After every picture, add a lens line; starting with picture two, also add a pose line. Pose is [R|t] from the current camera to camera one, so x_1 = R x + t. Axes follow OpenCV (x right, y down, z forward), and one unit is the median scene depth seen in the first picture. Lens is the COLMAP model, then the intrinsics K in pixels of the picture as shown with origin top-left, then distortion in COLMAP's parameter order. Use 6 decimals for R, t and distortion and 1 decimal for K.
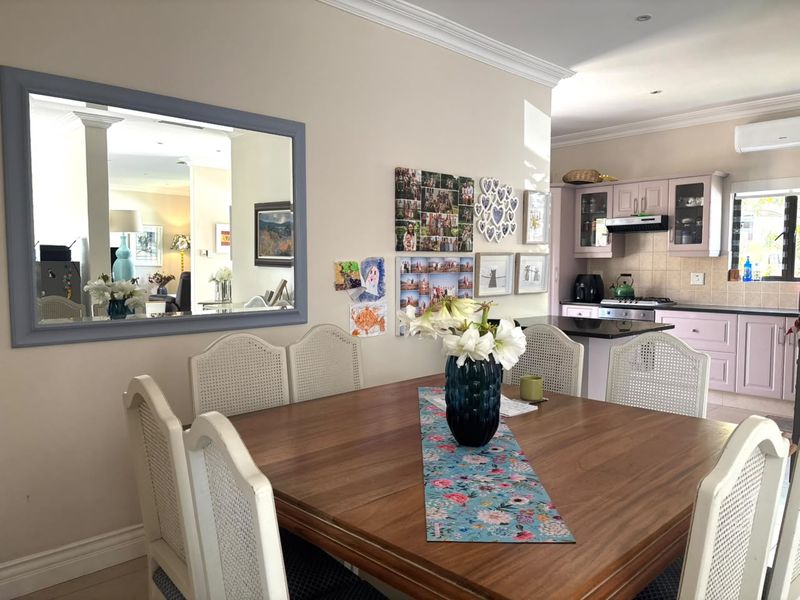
lens RADIAL K [[608.8, 0, 399.2], [0, 608.8, 298.5], [0, 0, 1]] dist [0.014362, 0.009567]
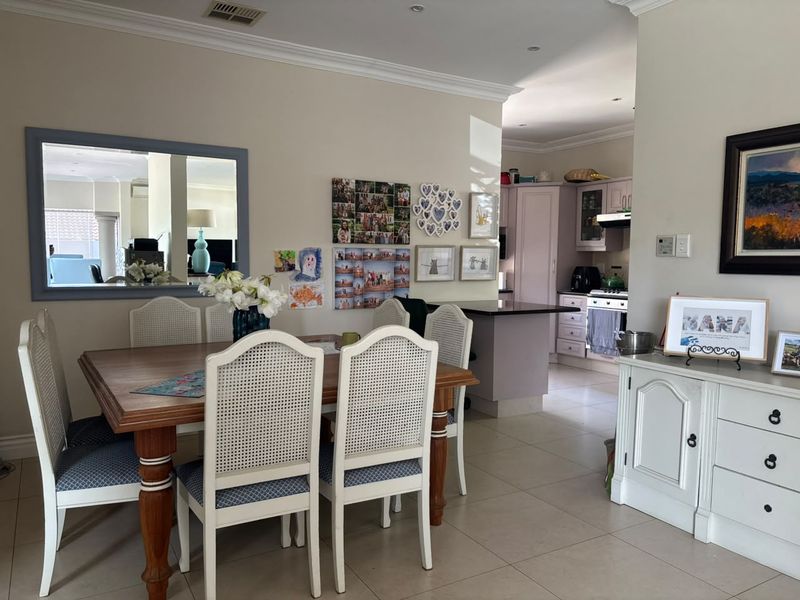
lens RADIAL K [[608.8, 0, 400.6], [0, 608.8, 304.2], [0, 0, 1]] dist [0.014362, 0.009567]
pose [[0.974974, 0.027404, -0.220624, 0.361459], [-0.023138, 0.999493, 0.021894, 0.016629], [0.221112, -0.016241, 0.975113, -0.192930]]
